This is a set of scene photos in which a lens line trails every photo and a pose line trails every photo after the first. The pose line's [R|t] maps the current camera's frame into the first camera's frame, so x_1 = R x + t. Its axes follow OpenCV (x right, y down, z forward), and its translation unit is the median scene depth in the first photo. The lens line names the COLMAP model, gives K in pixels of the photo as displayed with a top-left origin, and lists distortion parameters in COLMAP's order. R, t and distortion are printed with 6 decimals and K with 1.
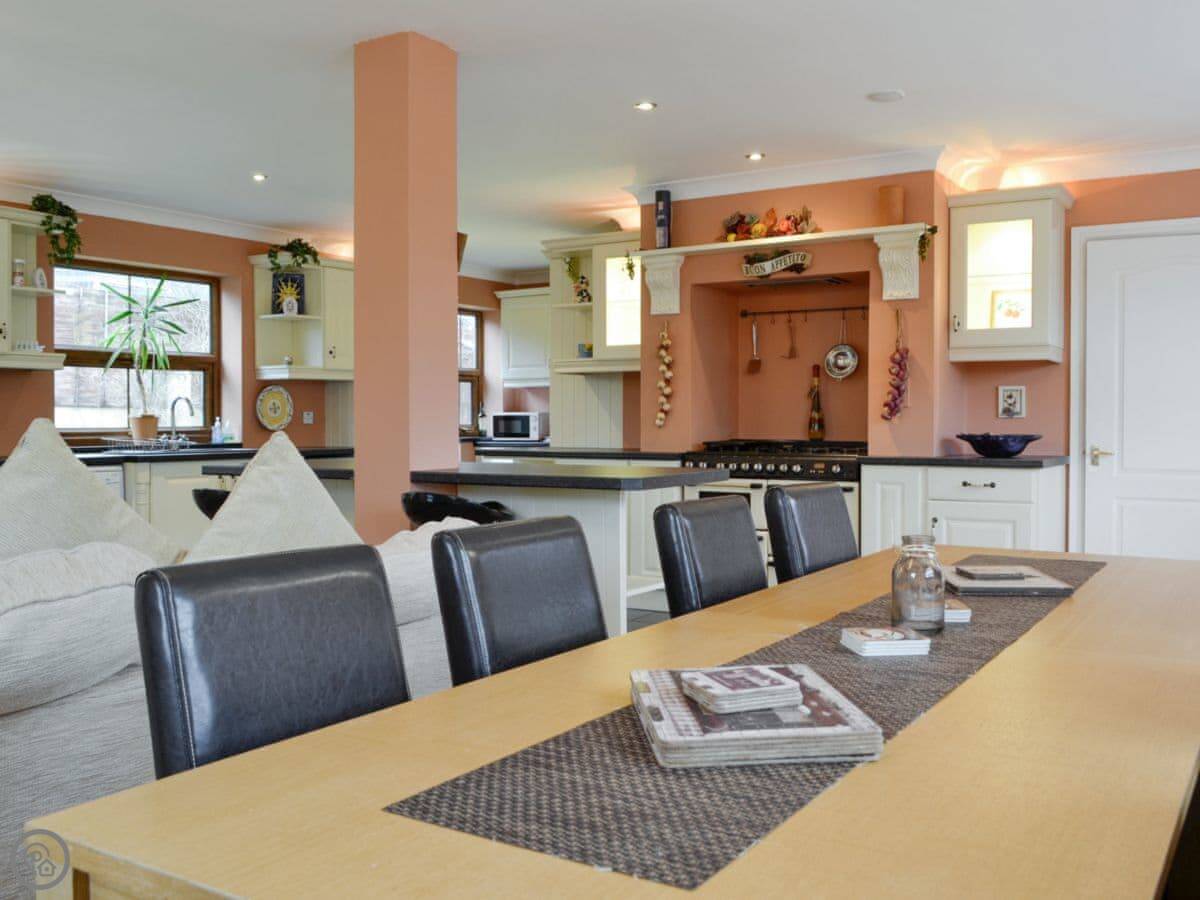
lens RADIAL K [[1078.3, 0, 600.0], [0, 1078.3, 450.0], [0, 0, 1]] dist [-0.003142, 0.006552]
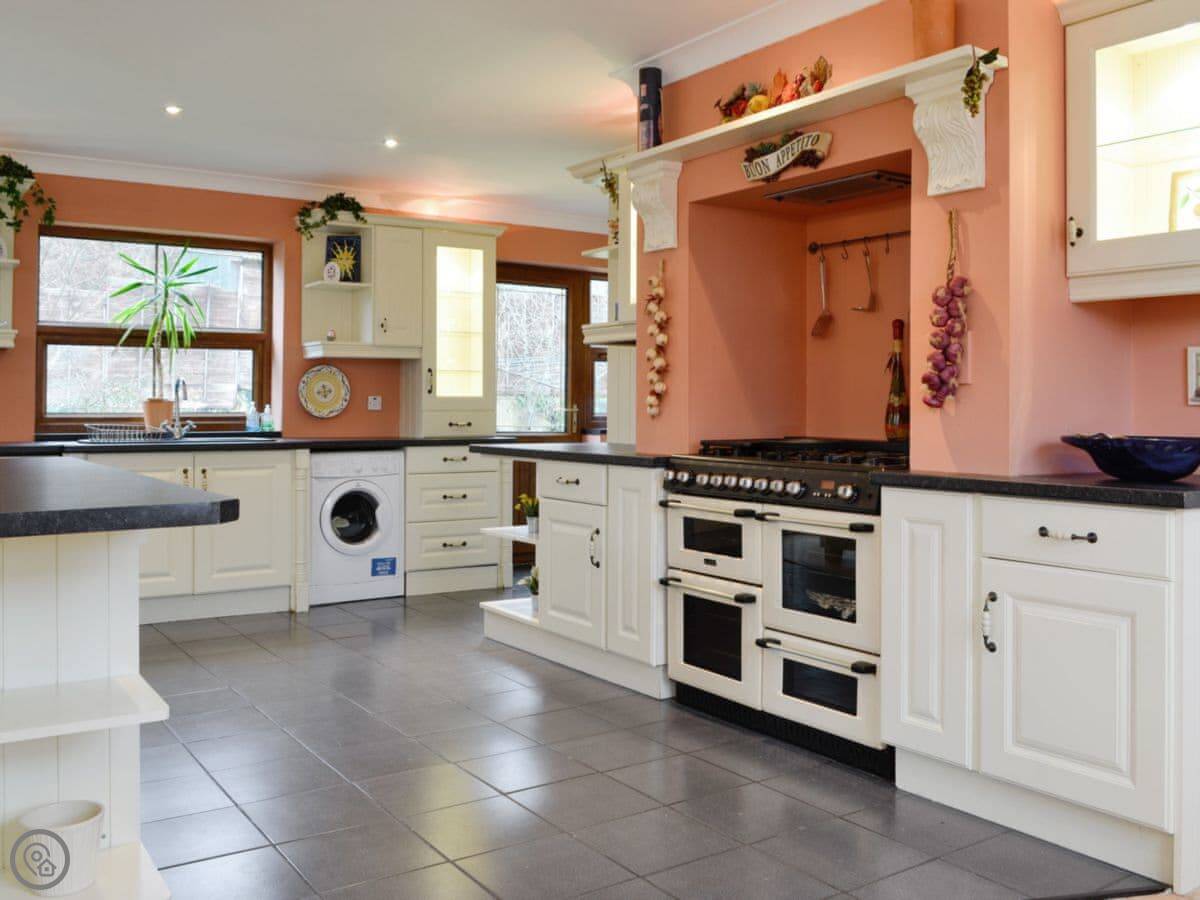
lens RADIAL K [[1058.1, 0, 600.8], [0, 1058.1, 402.1], [0, 0, 1]] dist [-0.022068, -0.012374]
pose [[0.925670, 0.003096, -0.378319, 0.277749], [-0.016031, 0.999389, -0.031048, -0.009617], [0.377992, 0.034805, 0.925154, 0.376918]]
